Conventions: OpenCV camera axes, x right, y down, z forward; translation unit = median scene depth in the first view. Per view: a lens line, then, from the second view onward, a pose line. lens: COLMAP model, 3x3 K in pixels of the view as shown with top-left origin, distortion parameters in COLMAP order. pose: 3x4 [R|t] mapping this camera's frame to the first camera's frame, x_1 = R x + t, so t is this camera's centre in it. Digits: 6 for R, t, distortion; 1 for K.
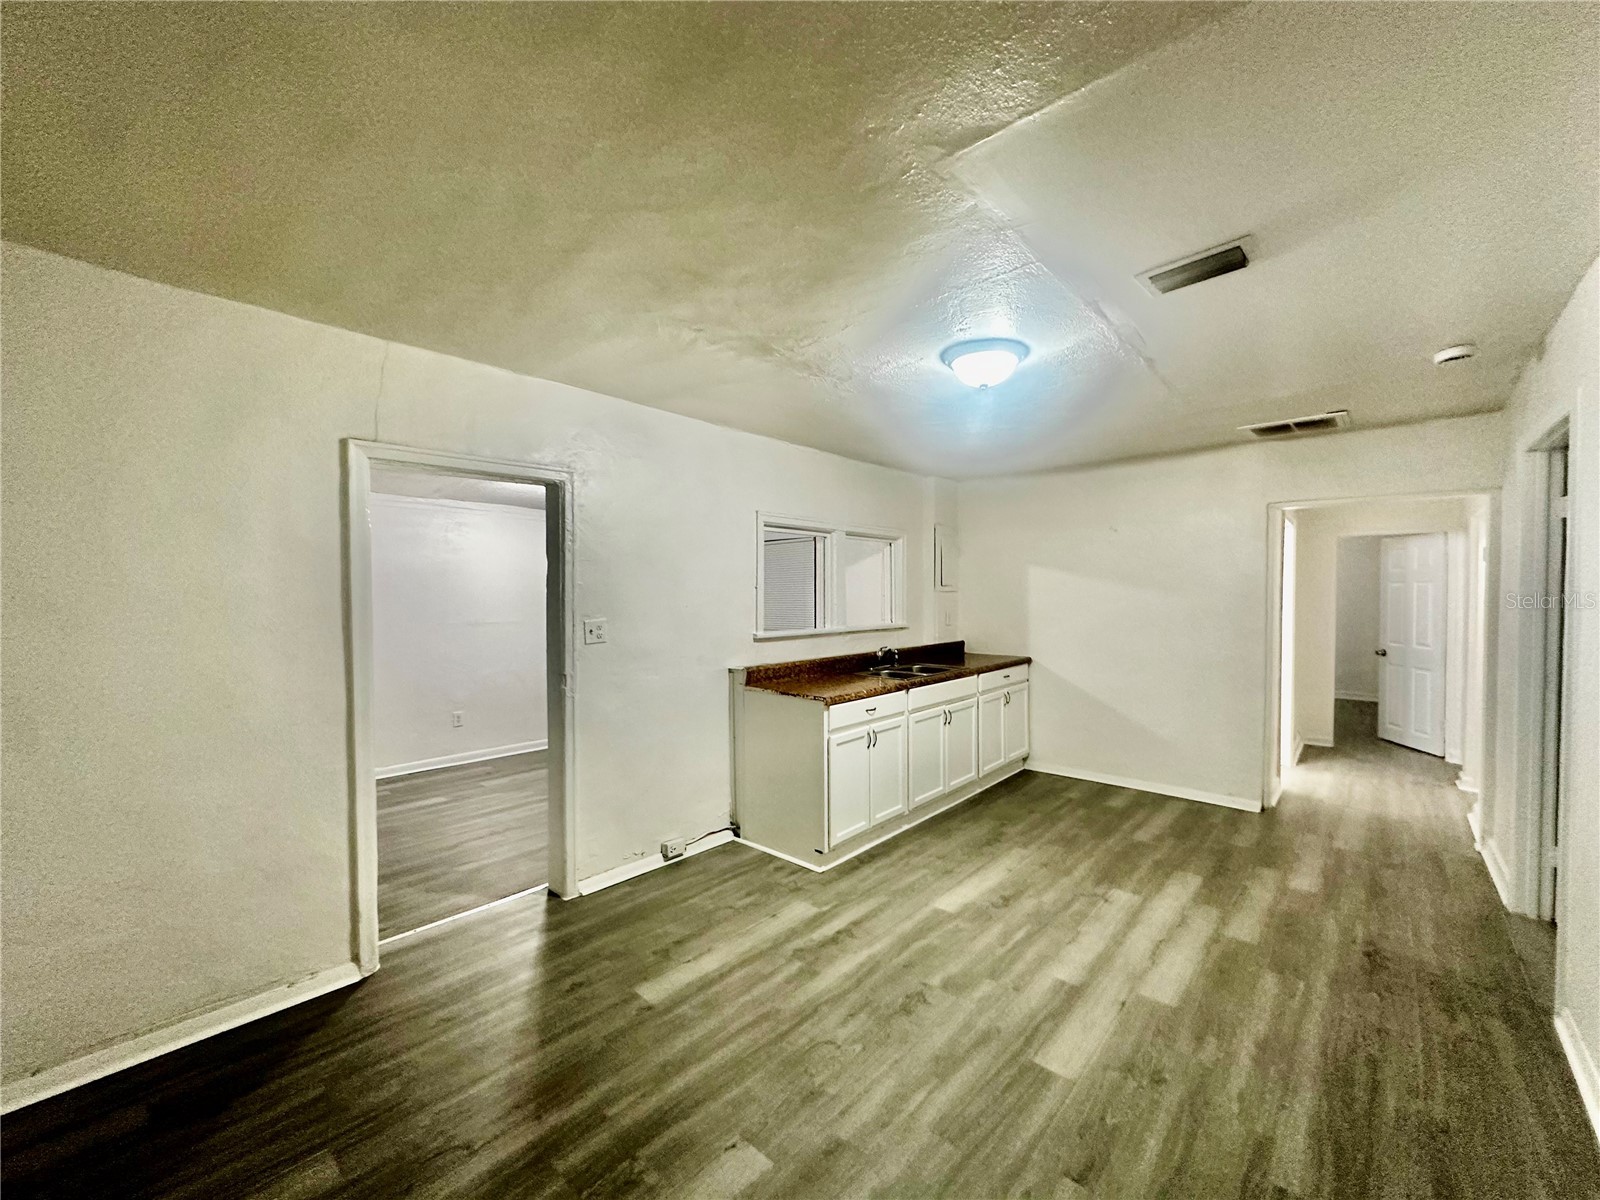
lens RADIAL K [[643.9, 0, 798.3], [0, 643.9, 602.6], [0, 0, 1]] dist [-0.002721, 0.000548]
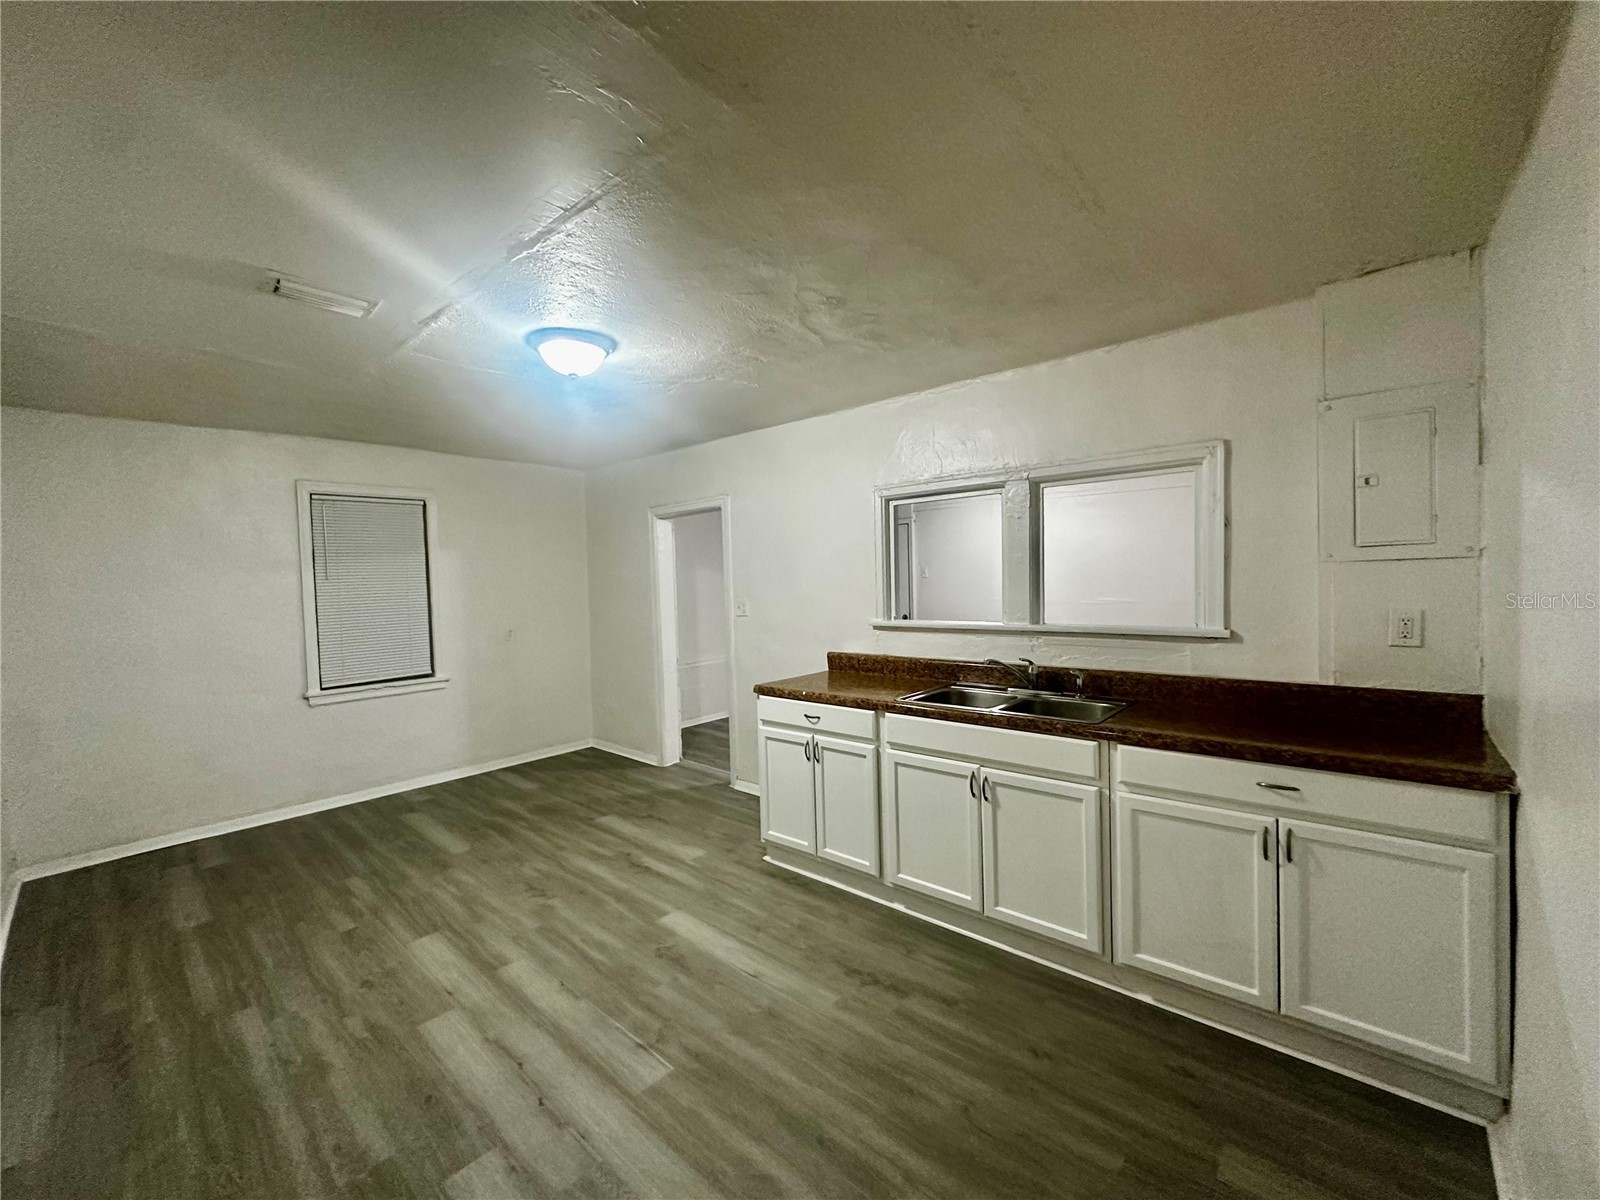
lens RADIAL K [[643.9, 0, 799.6], [0, 643.9, 603.9], [0, 0, 1]] dist [-0.002721, 0.000548]
pose [[0.007960, 0.037522, -0.999264, 1.311550], [0.008978, 0.999253, 0.037593, -0.017673], [0.999928, -0.009271, 0.007618, 1.355258]]
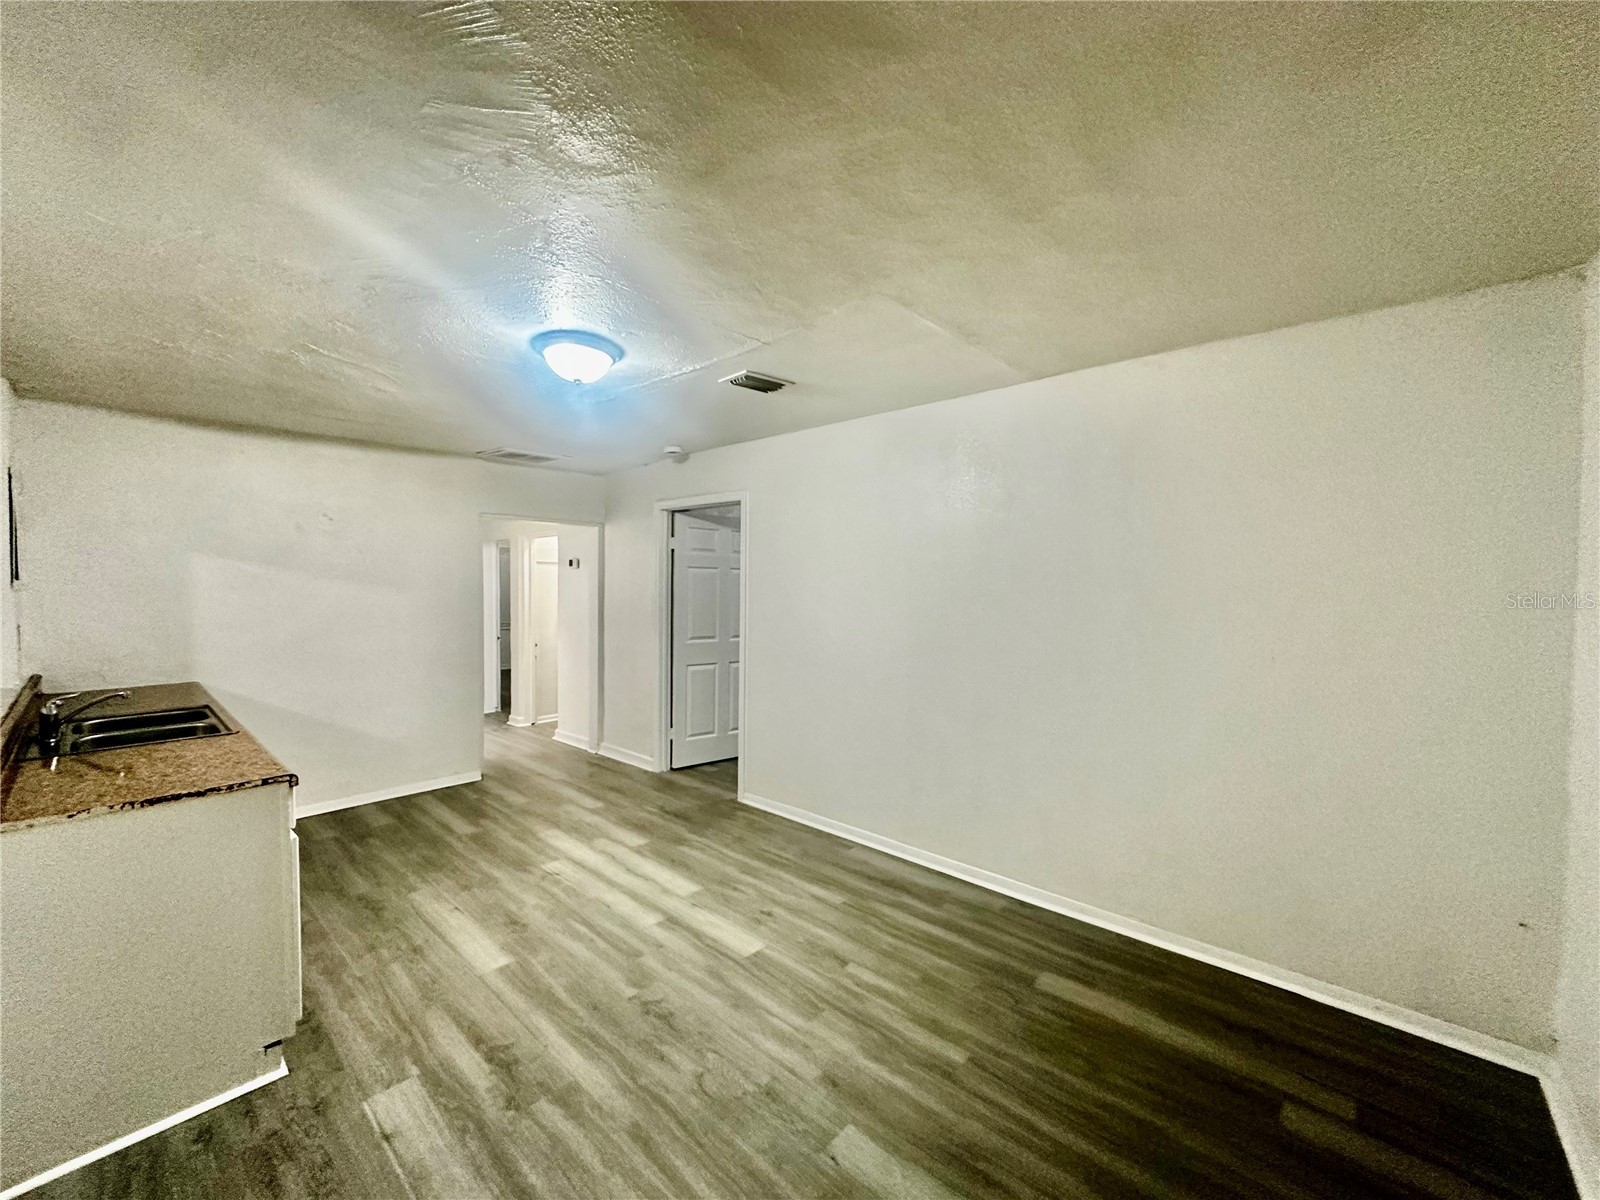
lens RADIAL K [[643.9, 0, 802.3], [0, 643.9, 596.5], [0, 0, 1]] dist [-0.002721, 0.000548]
pose [[0.000154, -0.020776, 0.999784, -0.698430], [0.017901, 0.999624, 0.020770, -0.025741], [-0.999840, 0.017894, 0.000526, 0.672215]]
